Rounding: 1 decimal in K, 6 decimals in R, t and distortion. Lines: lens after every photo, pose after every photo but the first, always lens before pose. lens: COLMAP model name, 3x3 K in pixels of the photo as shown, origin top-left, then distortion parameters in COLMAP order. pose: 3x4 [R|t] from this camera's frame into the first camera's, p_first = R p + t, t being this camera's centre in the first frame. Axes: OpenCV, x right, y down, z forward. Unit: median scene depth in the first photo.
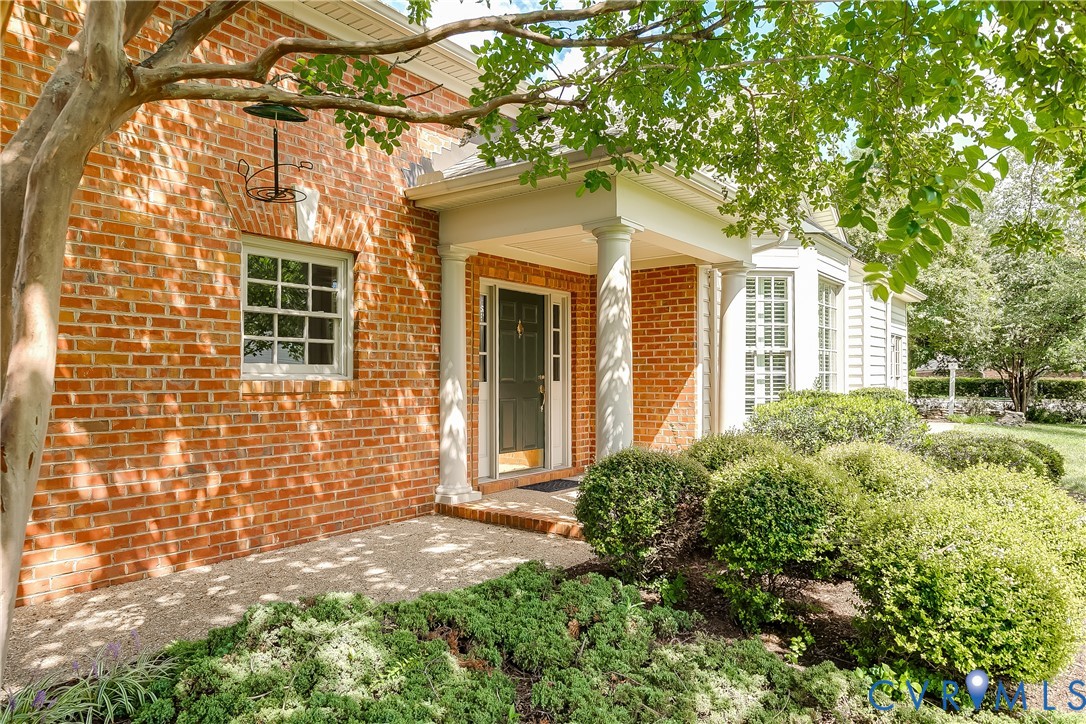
lens RADIAL K [[685.3, 0, 543.0], [0, 685.3, 362.0], [0, 0, 1]] dist [-0.002345, -0.000269]
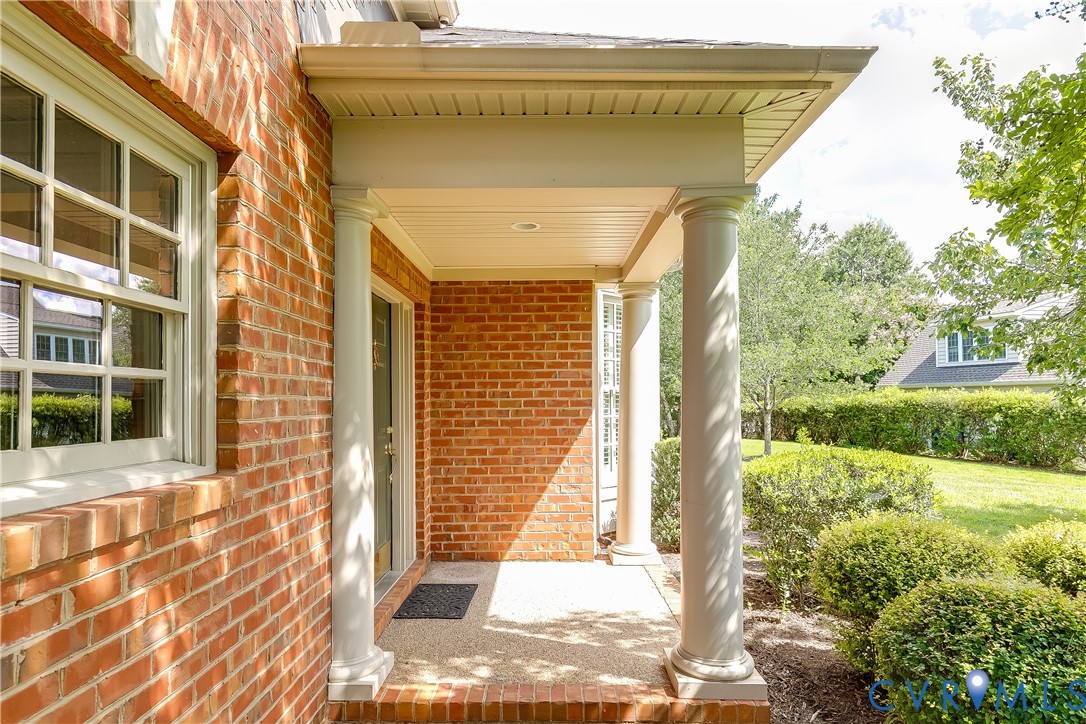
lens RADIAL K [[641.2, 0, 545.5], [0, 641.2, 390.4], [0, 0, 1]] dist [-0.001019, 0.001536]
pose [[0.793859, 0.002530, 0.608097, -0.314616], [-0.001292, 0.999996, -0.002473, -0.018087], [-0.608101, 0.001178, 0.793859, 0.532553]]
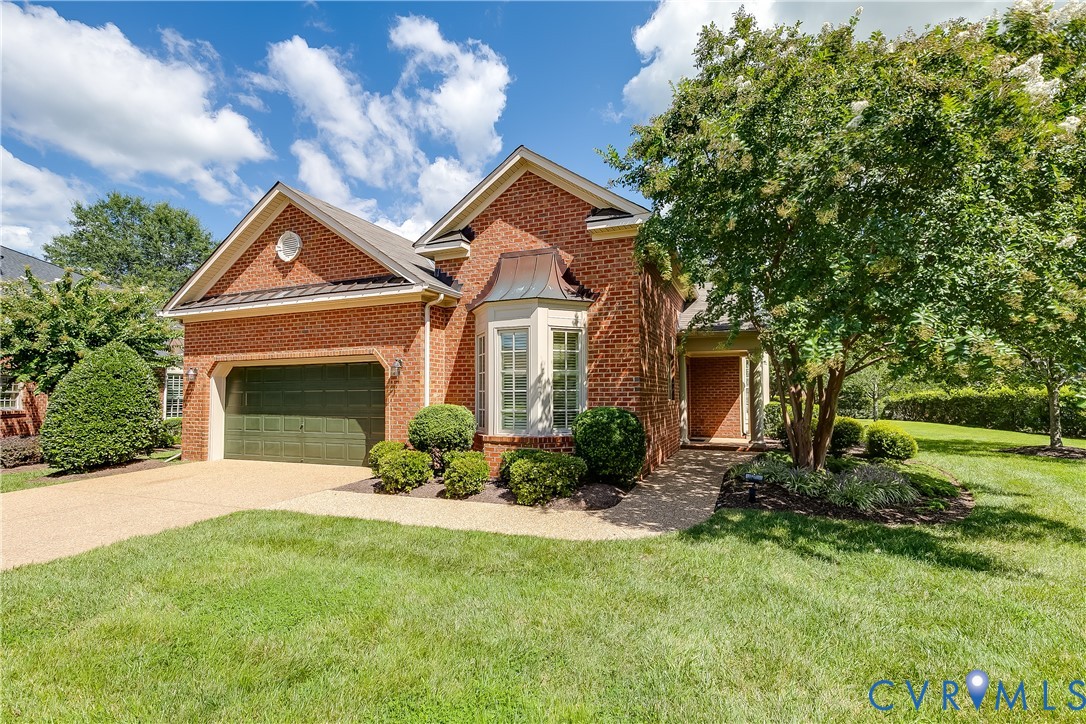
lens RADIAL K [[491.7, 0, 543.0], [0, 491.7, 362.0], [0, 0, 1]] dist [-0.001398, -0.000754]
pose [[0.965420, 0.013003, 0.260375, -1.209118], [-0.000965, 0.998927, -0.046309, -0.035976], [-0.260698, 0.044456, 0.964396, -0.778657]]
